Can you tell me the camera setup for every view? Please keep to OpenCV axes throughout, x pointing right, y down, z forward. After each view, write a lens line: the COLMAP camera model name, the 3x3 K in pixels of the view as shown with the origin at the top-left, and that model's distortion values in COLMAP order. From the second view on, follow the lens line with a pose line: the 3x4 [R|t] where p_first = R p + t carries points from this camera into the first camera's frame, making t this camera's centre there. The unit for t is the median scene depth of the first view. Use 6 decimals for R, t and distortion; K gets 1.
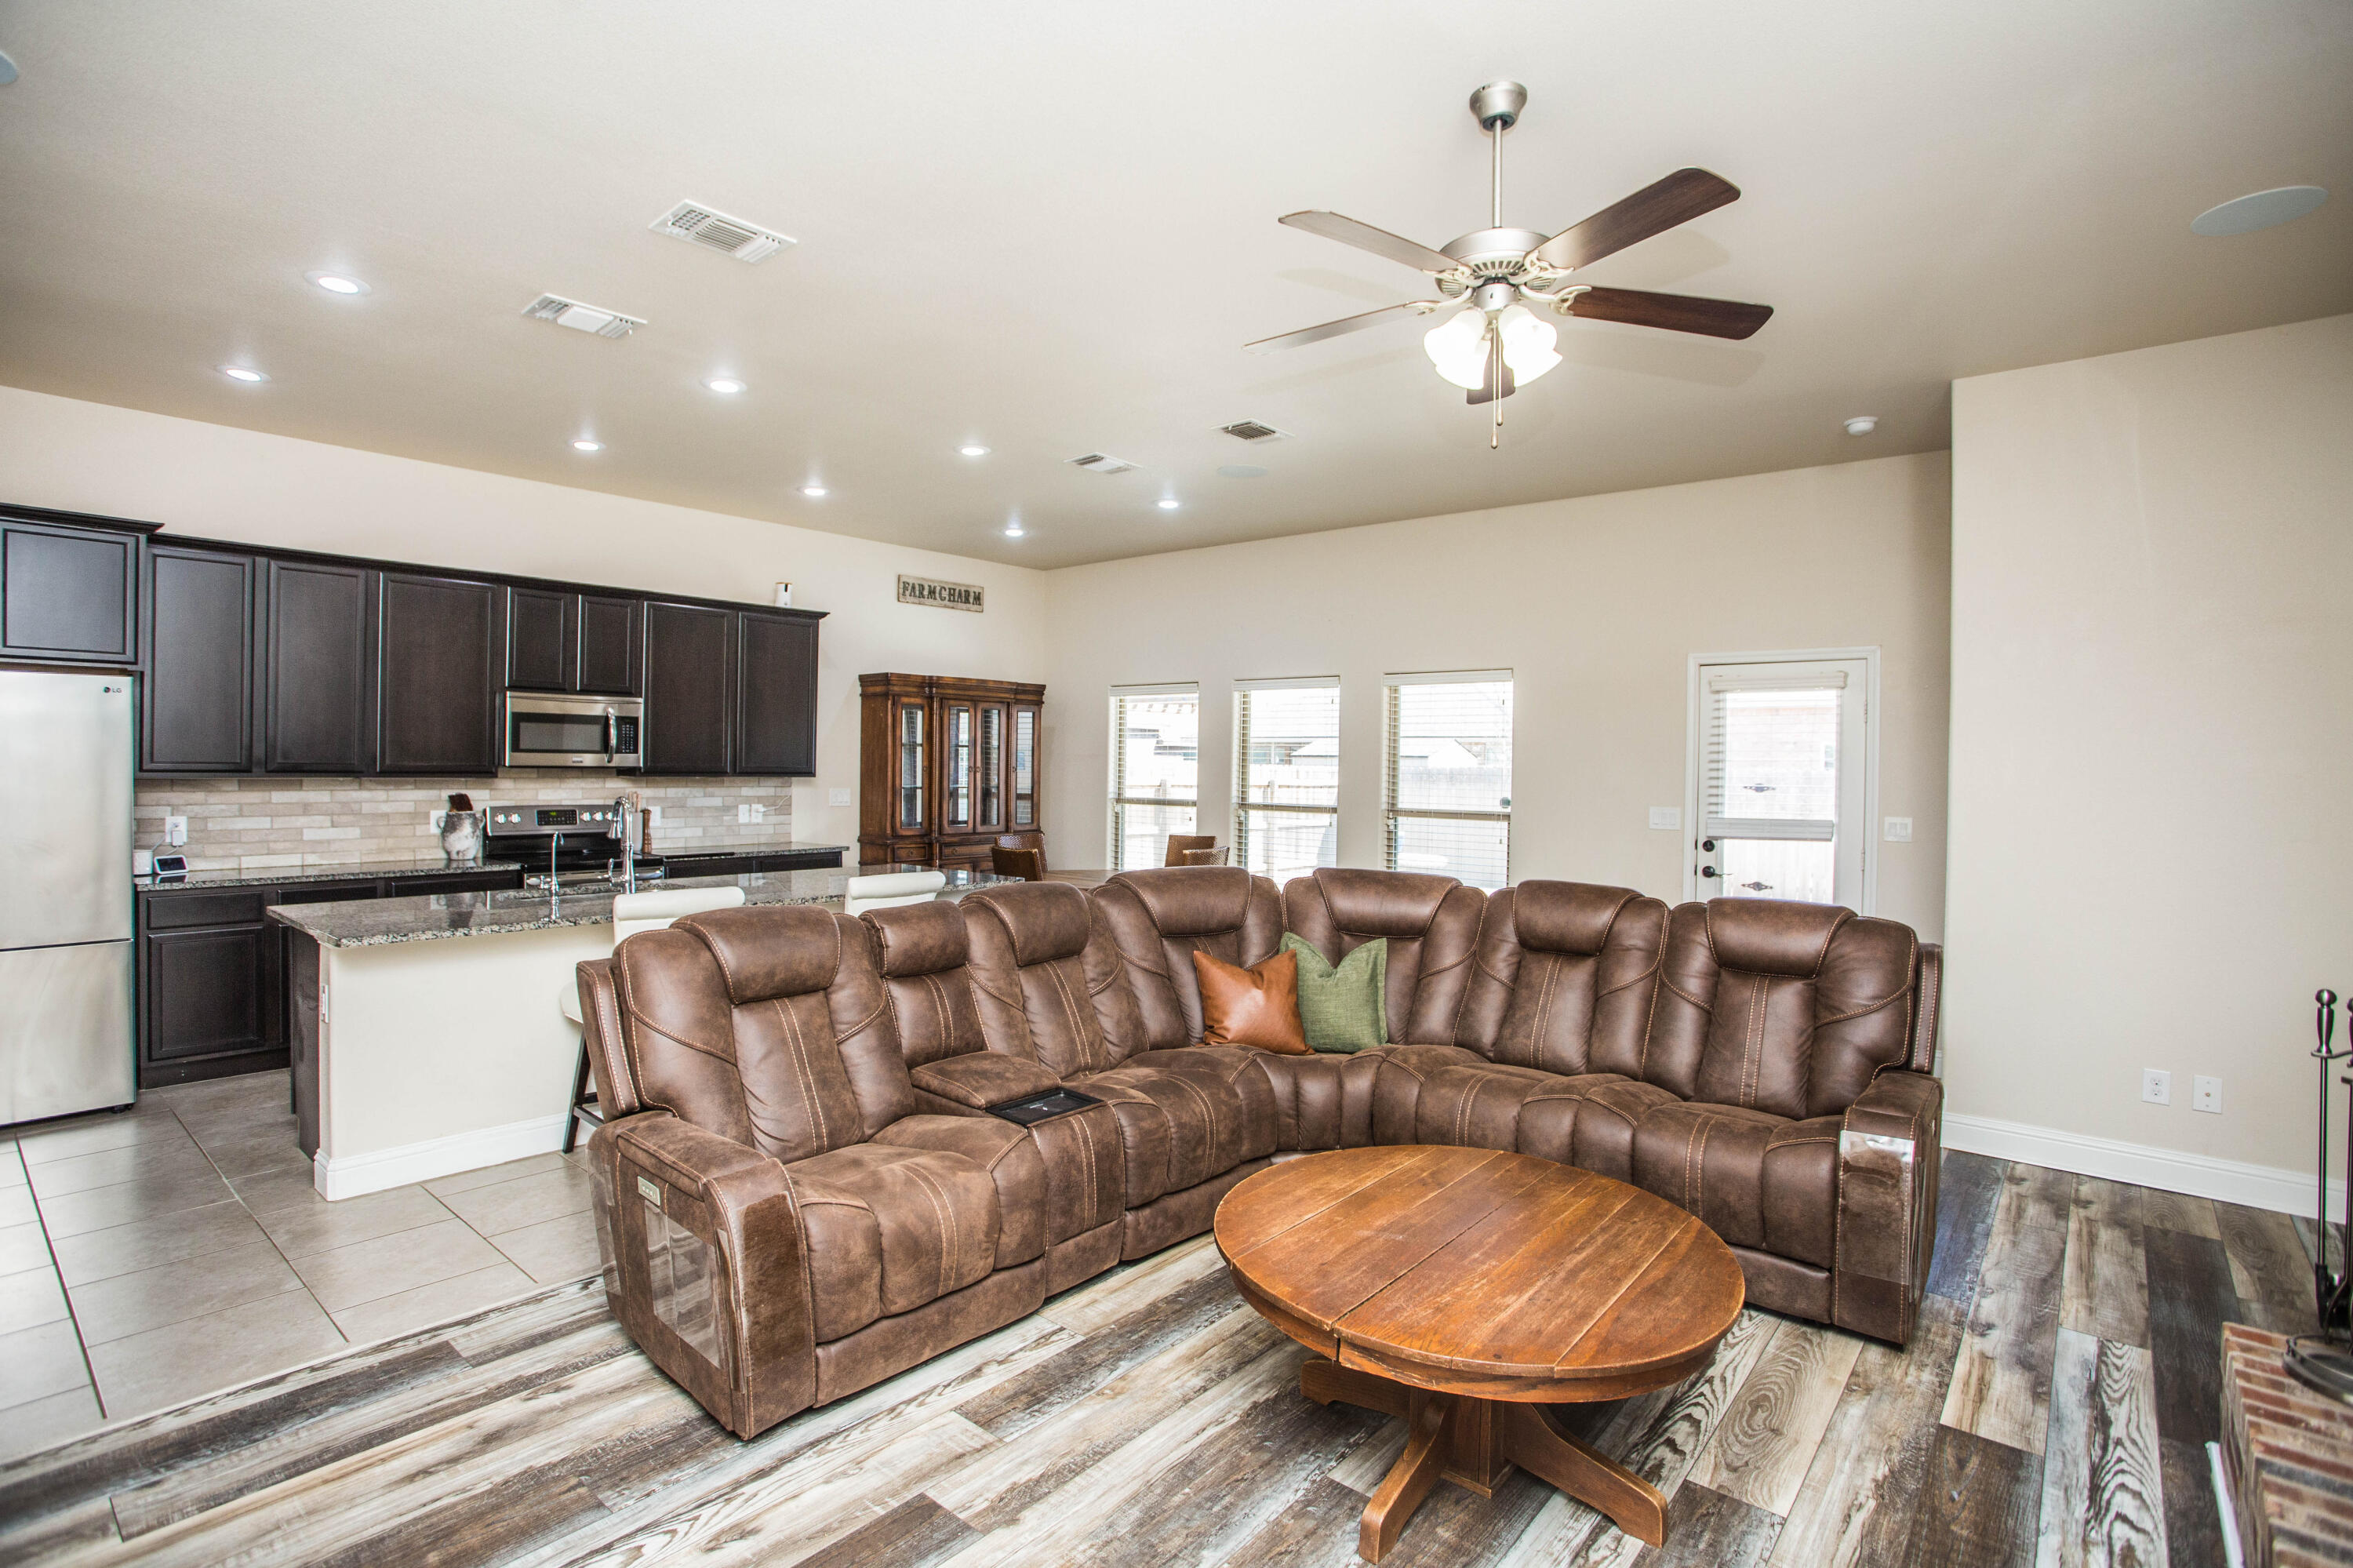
lens RADIAL K [[1137.6, 0, 1169.8], [0, 1137.6, 771.9], [0, 0, 1]] dist [-0.072644, 0.027924]
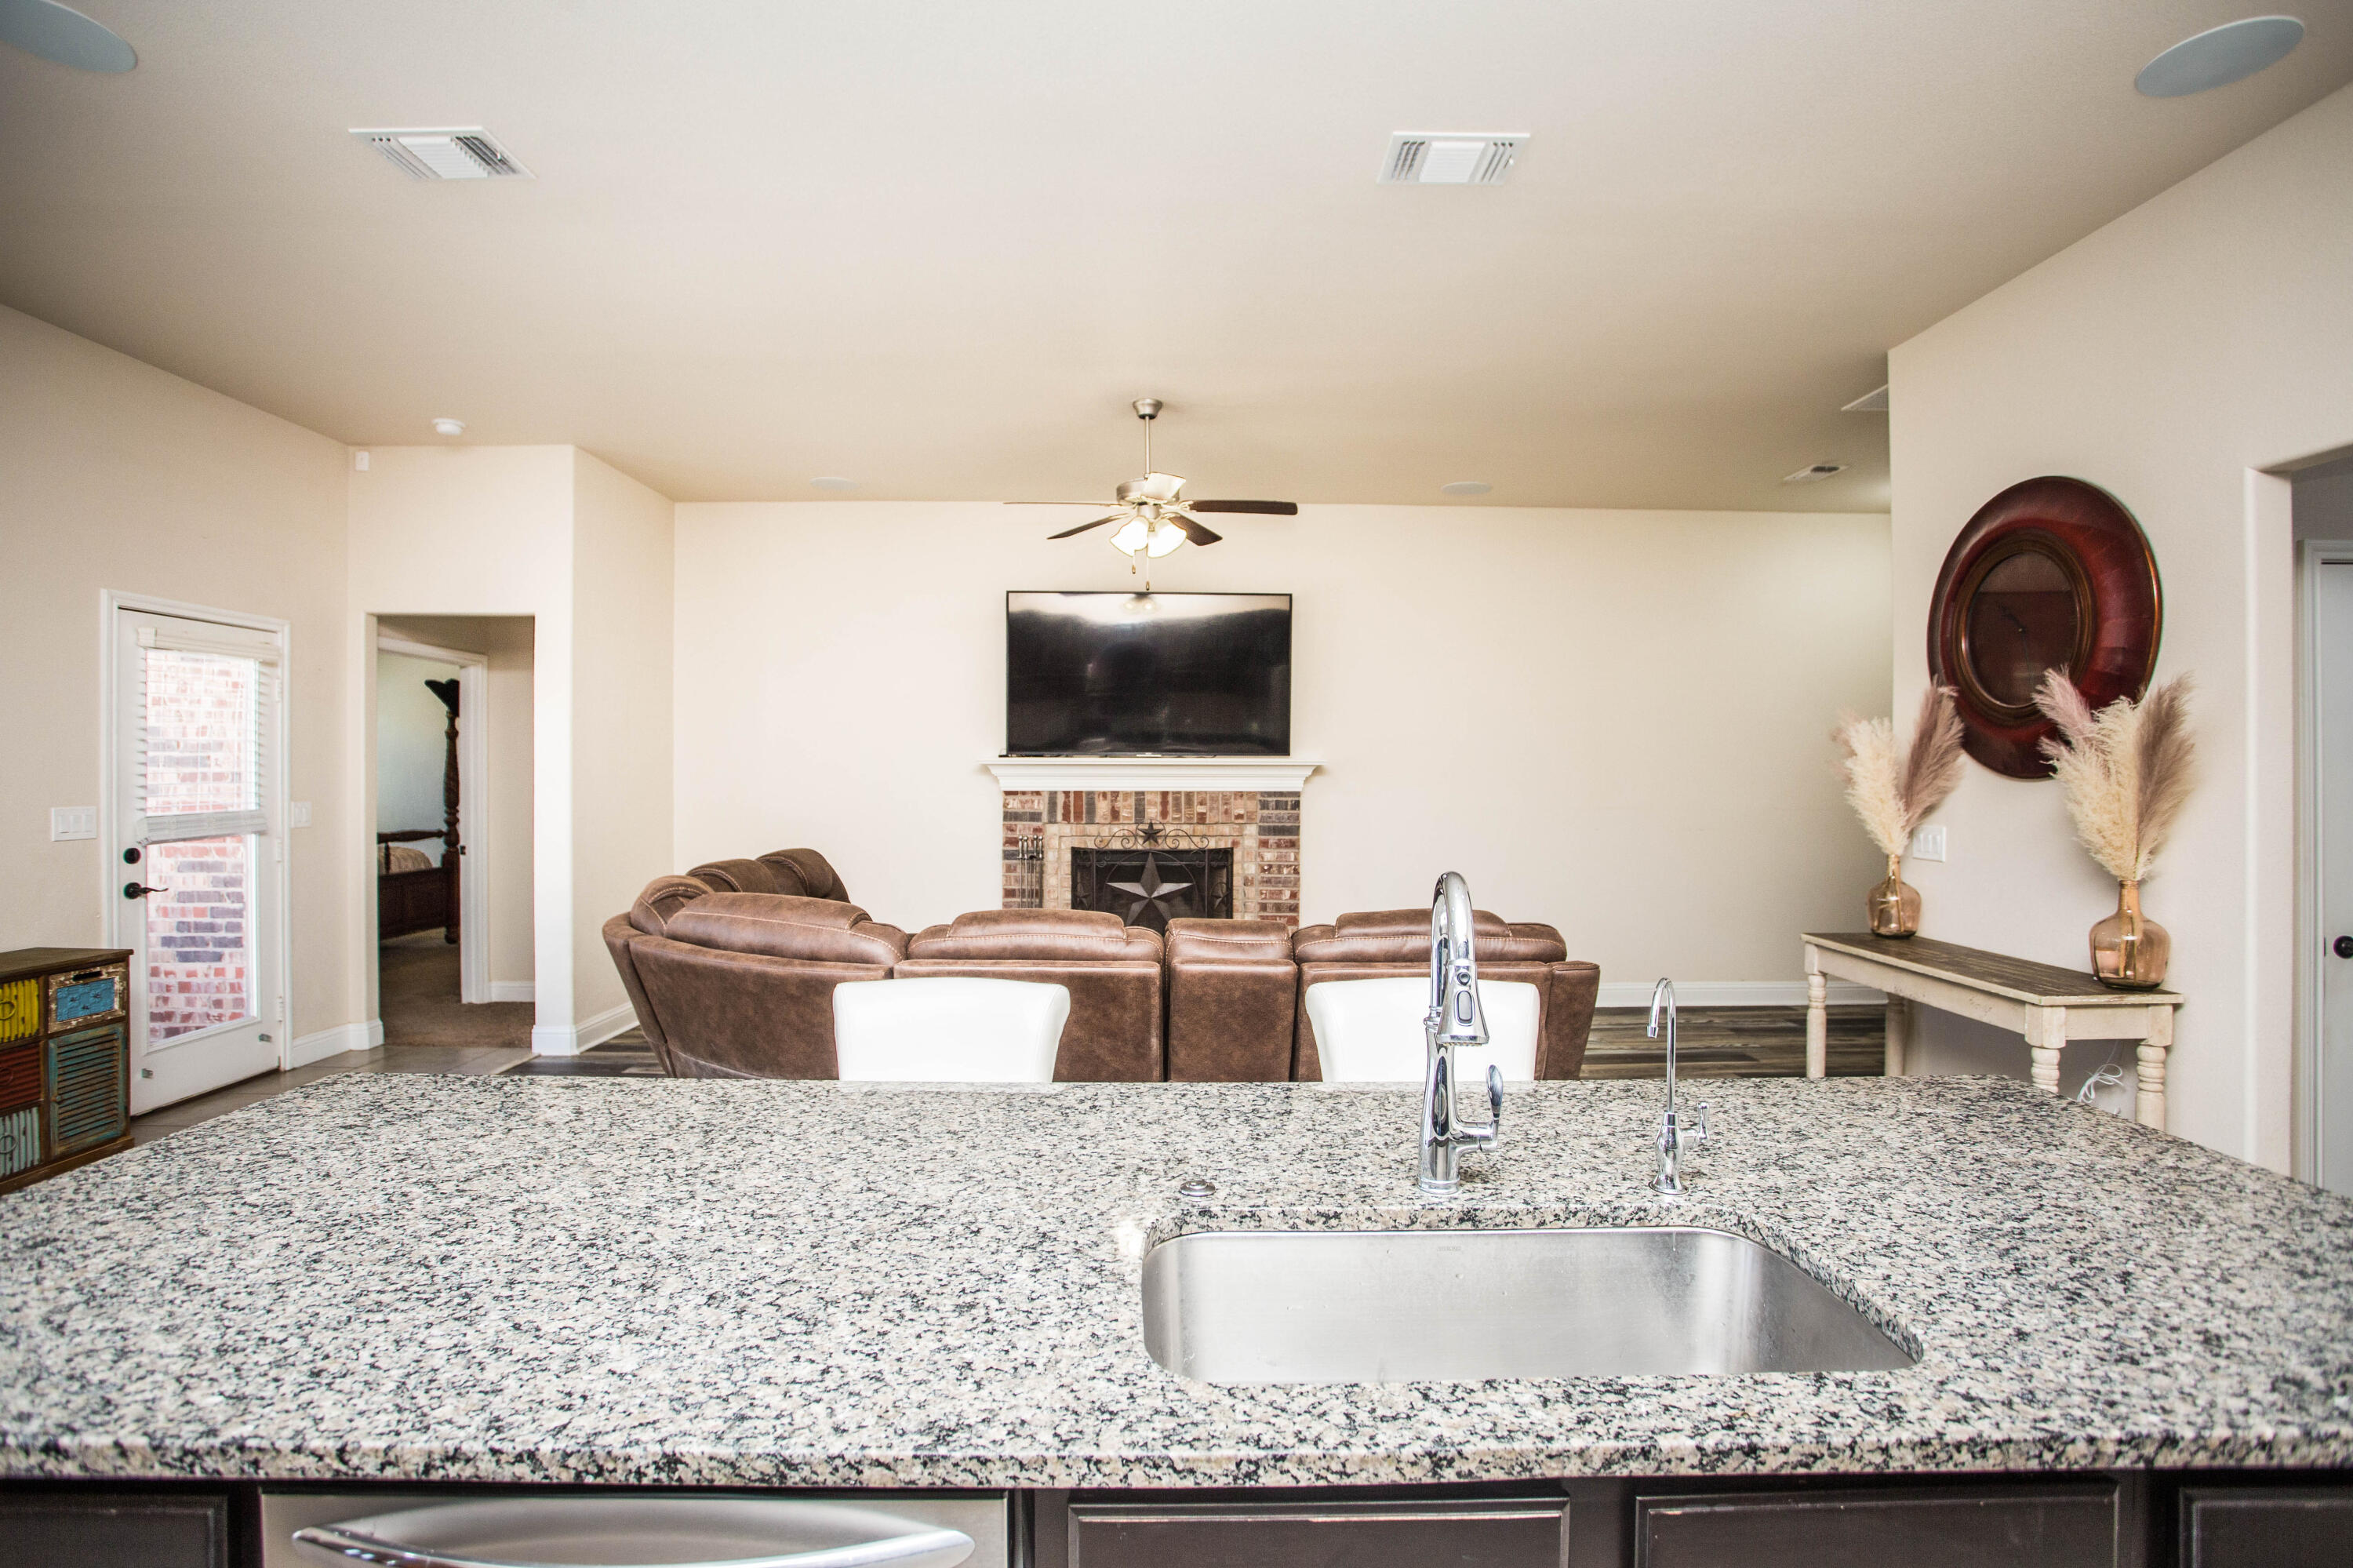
lens RADIAL K [[1137.6, 0, 1169.8], [0, 1137.6, 771.9], [0, 0, 1]] dist [-0.072644, 0.027924]
pose [[-0.659774, -0.015852, 0.751297, -0.738104], [-0.007133, 0.999865, 0.014833, -0.006458], [-0.751431, 0.004427, -0.659797, 1.394843]]
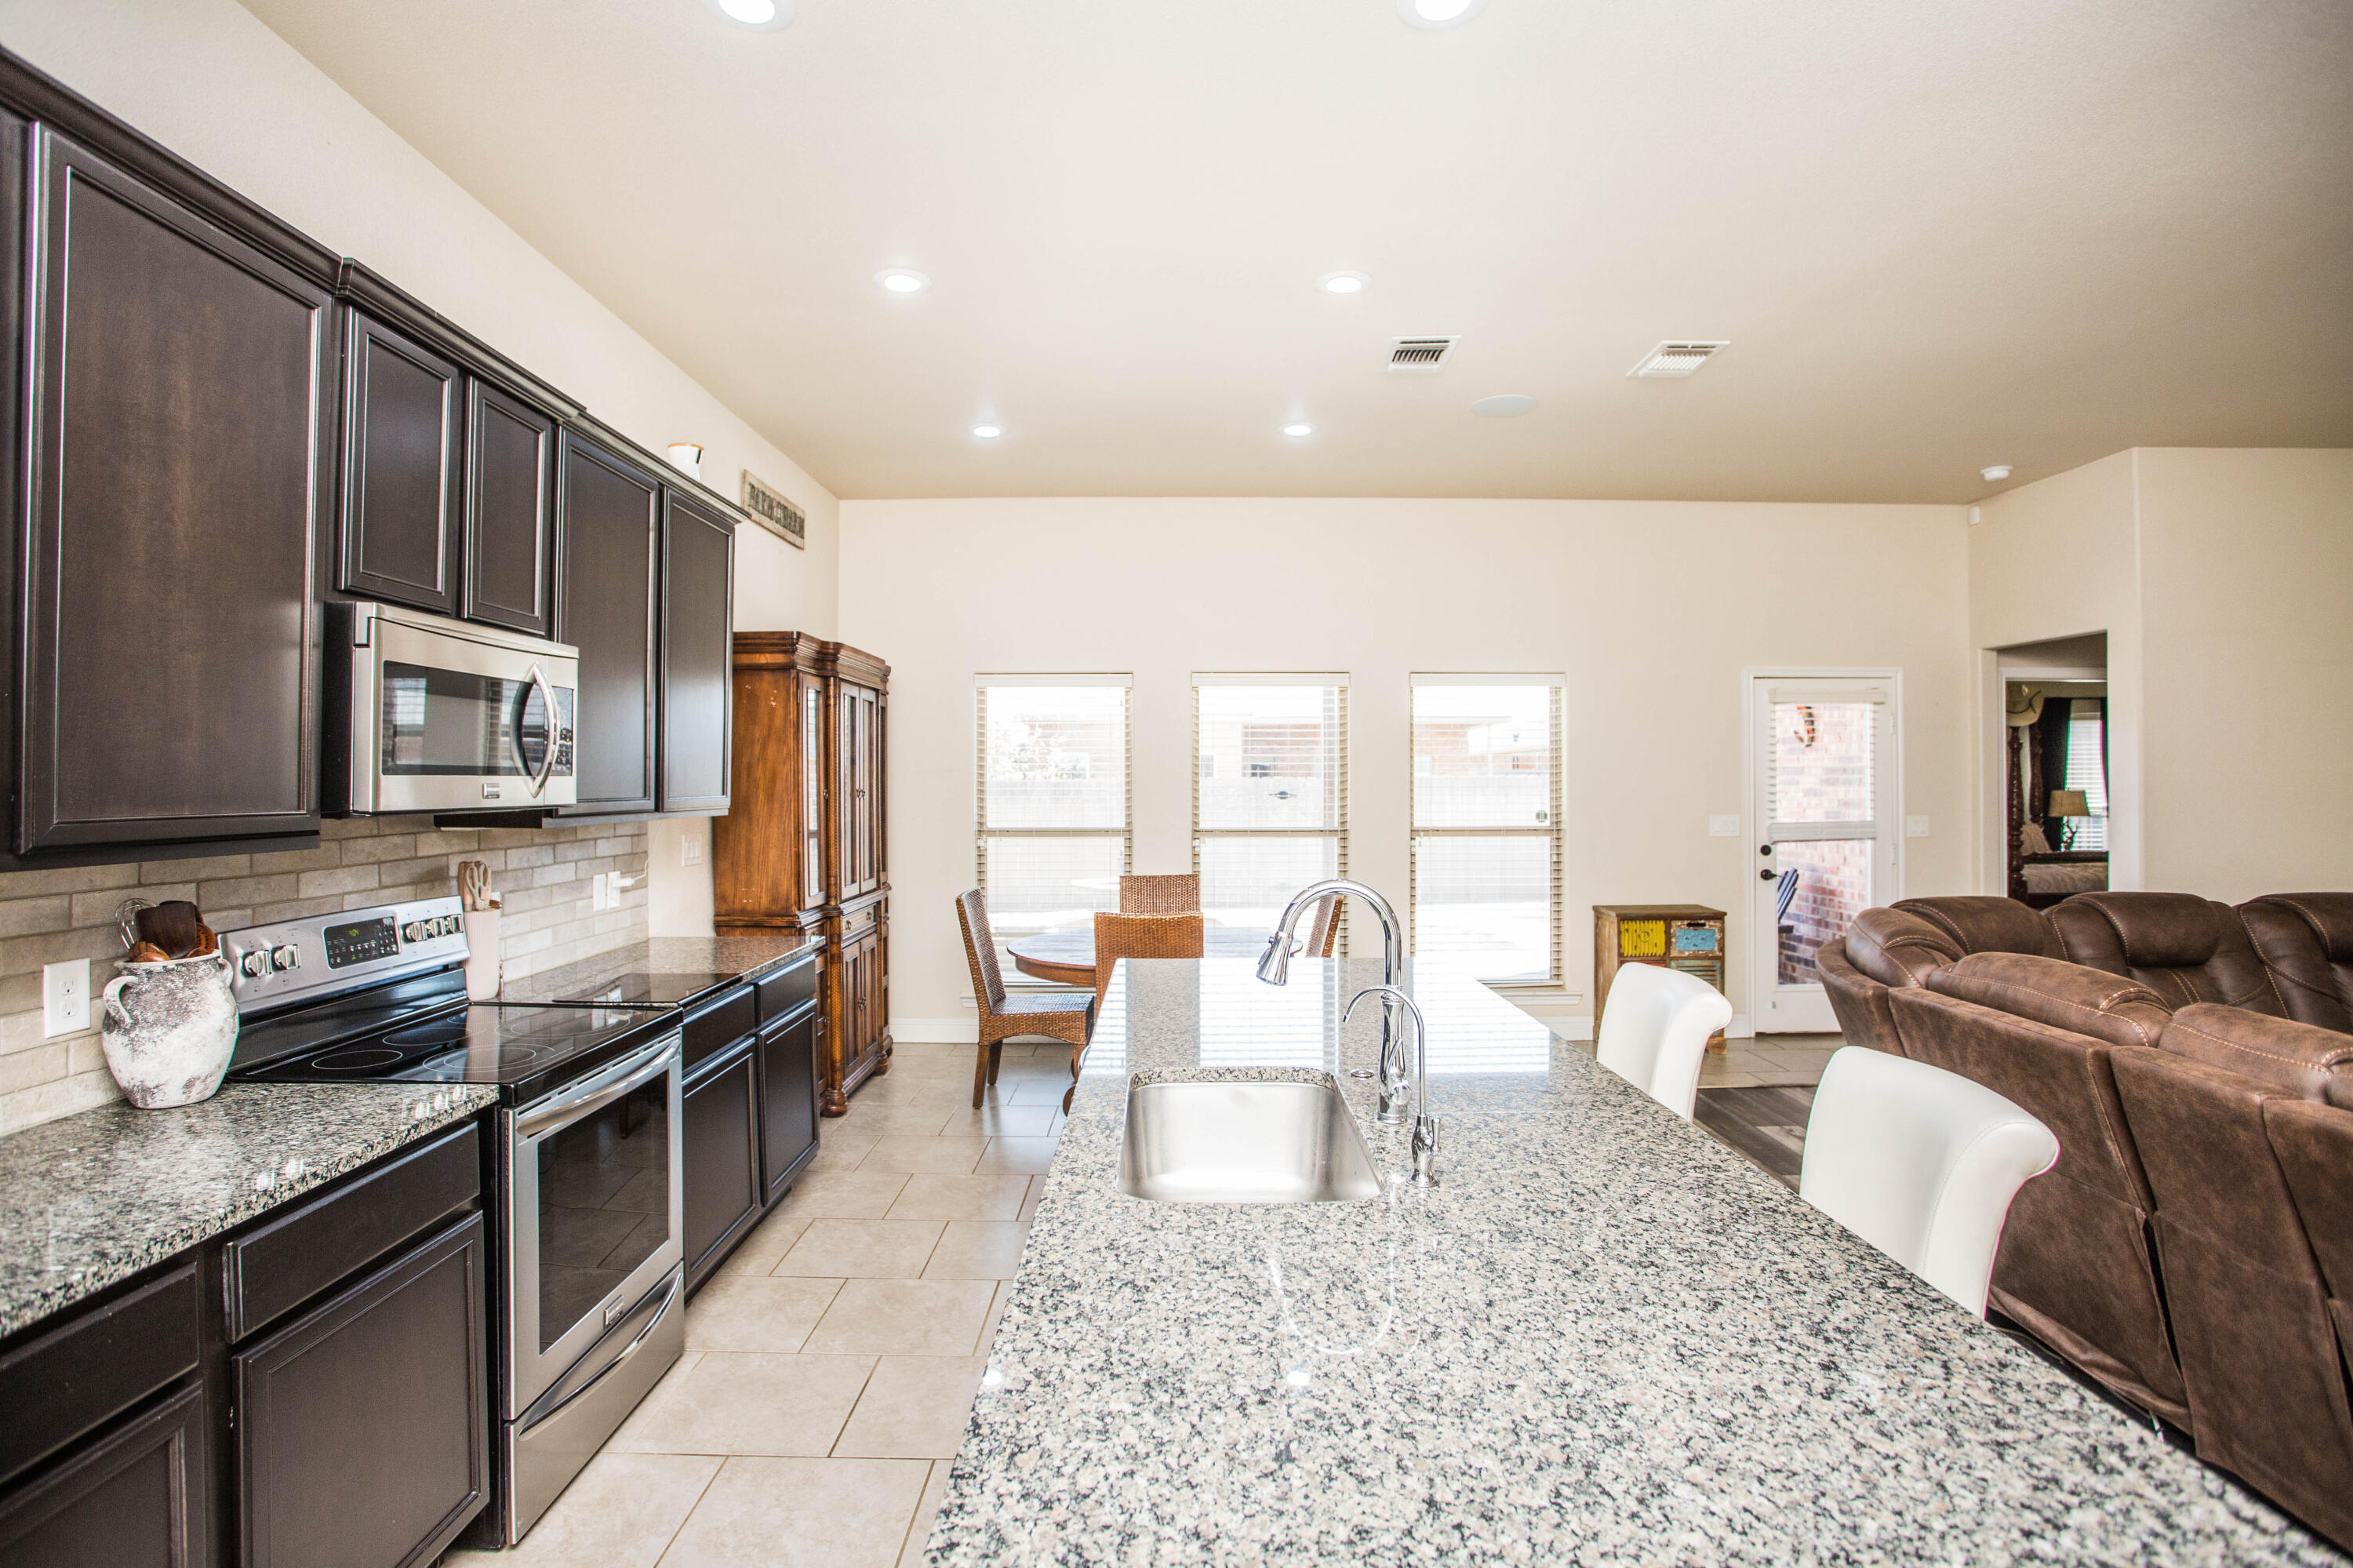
lens RADIAL K [[1137.6, 0, 1169.8], [0, 1137.6, 771.9], [0, 0, 1]] dist [-0.072644, 0.027924]
pose [[0.763319, -0.010323, 0.645940, -0.902289], [0.017257, 0.999841, -0.004415, -0.017465], [-0.645792, 0.014517, 0.763376, 0.816007]]
